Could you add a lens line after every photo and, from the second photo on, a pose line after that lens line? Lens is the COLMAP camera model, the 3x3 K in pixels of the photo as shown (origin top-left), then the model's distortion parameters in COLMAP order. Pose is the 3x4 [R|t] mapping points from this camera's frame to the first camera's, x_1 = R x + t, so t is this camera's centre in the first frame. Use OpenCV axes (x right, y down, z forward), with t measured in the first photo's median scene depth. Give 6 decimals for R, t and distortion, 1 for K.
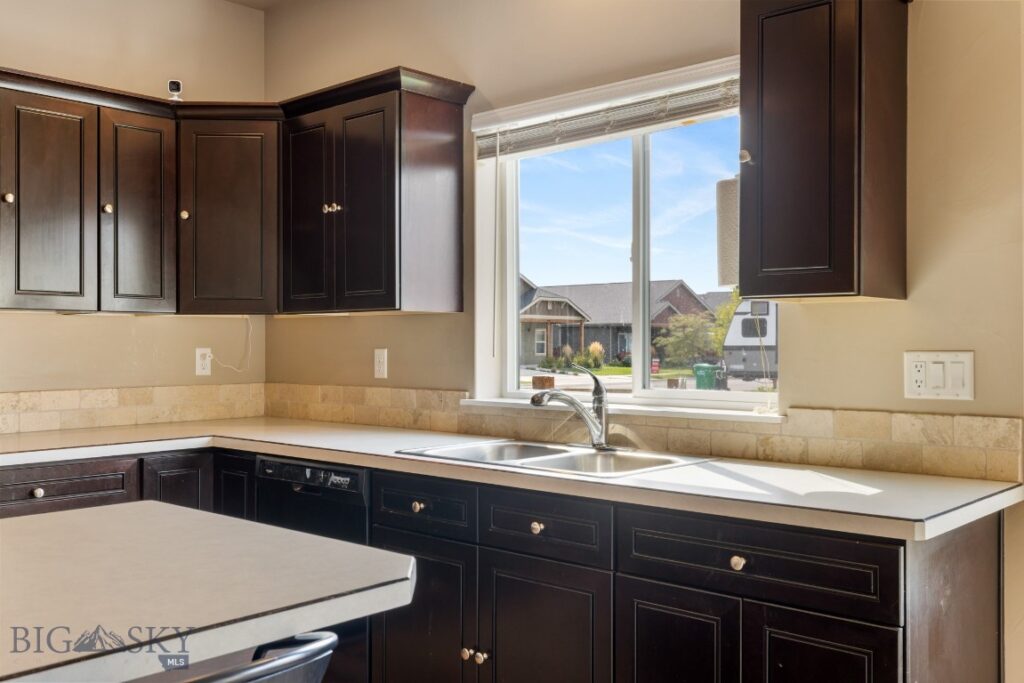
lens RADIAL K [[970.1, 0, 513.8], [0, 970.1, 343.7], [0, 0, 1]] dist [0.002040, 0.000000]
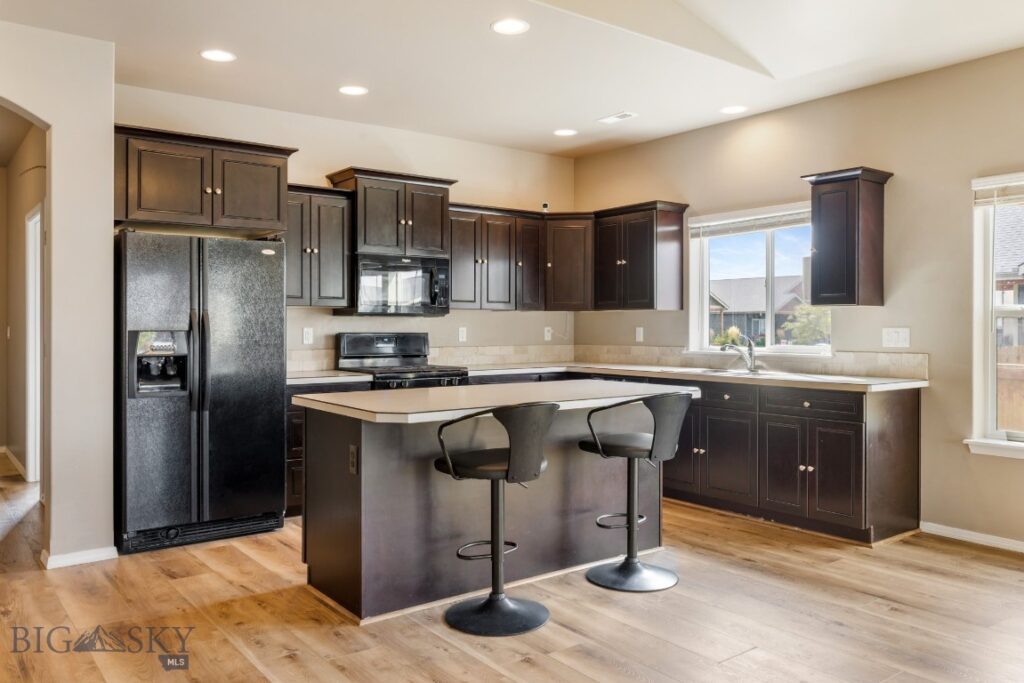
lens RADIAL K [[791.8, 0, 513.5], [0, 791.8, 325.3], [0, 0, 1]] dist [-0.000053, 0.008833]
pose [[0.983002, 0.000886, -0.183590, -0.099860], [-0.001445, 0.999995, -0.002912, 0.006864], [0.183587, 0.003128, 0.982999, -0.785644]]
